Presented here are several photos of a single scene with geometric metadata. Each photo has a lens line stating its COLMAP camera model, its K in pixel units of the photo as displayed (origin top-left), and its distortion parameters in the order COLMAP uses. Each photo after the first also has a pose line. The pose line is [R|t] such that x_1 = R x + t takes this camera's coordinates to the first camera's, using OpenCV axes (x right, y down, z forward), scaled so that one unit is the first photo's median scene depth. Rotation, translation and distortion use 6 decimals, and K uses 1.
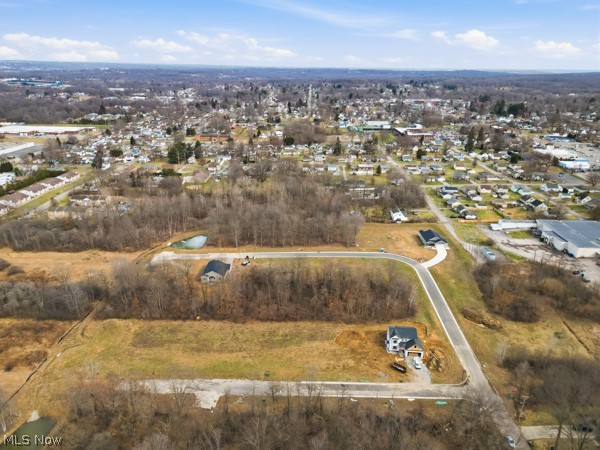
lens RADIAL K [[416.3, 0, 298.6], [0, 416.3, 222.9], [0, 0, 1]] dist [0.077790, -0.072295]
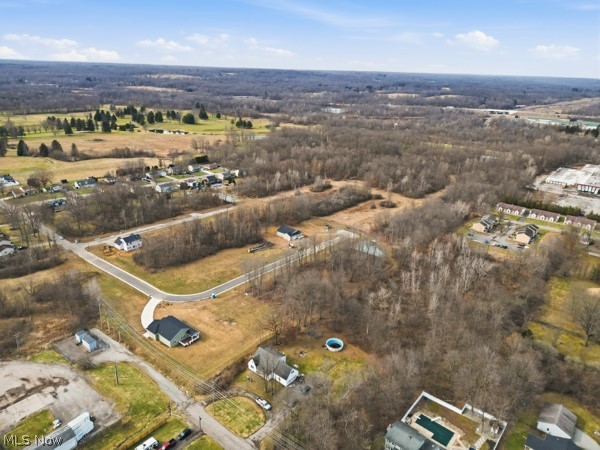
lens RADIAL K [[416.3, 0, 298.6], [0, 416.3, 222.9], [0, 0, 1]] dist [0.077790, -0.072295]
pose [[-0.613683, 0.245661, -0.750363, 0.767991], [-0.308856, 0.799943, 0.514490, -0.595828], [0.726637, 0.547487, -0.415037, 1.550464]]
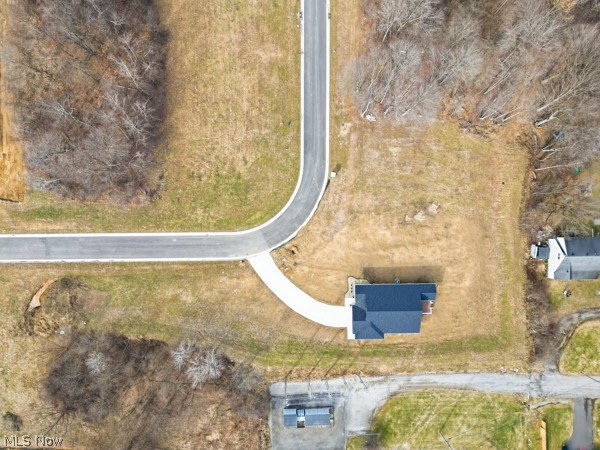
lens RADIAL K [[416.3, 0, 298.6], [0, 416.3, 222.9], [0, 0, 1]] dist [0.077790, -0.072295]
pose [[0.038181, 0.998738, 0.032626, 0.260448], [-0.358996, -0.016761, 0.933189, -0.335661], [0.932558, -0.047342, 0.357903, 0.914828]]
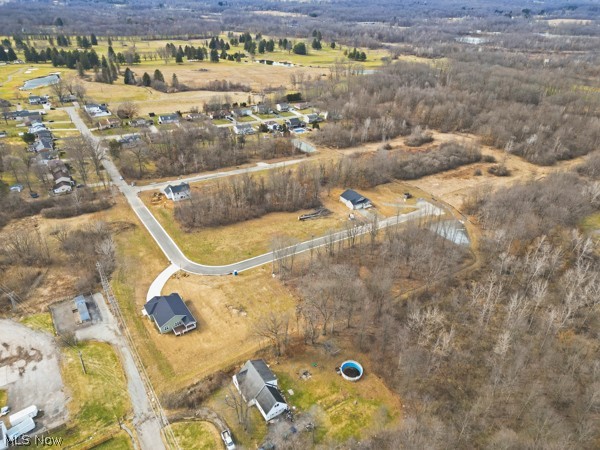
lens RADIAL K [[416.3, 0, 298.6], [0, 416.3, 222.9], [0, 0, 1]] dist [0.077790, -0.072295]
pose [[-0.817881, 0.258767, -0.513916, 0.514336], [-0.226498, 0.676263, 0.700976, -0.585373], [0.528932, 0.689716, -0.494493, 1.512027]]
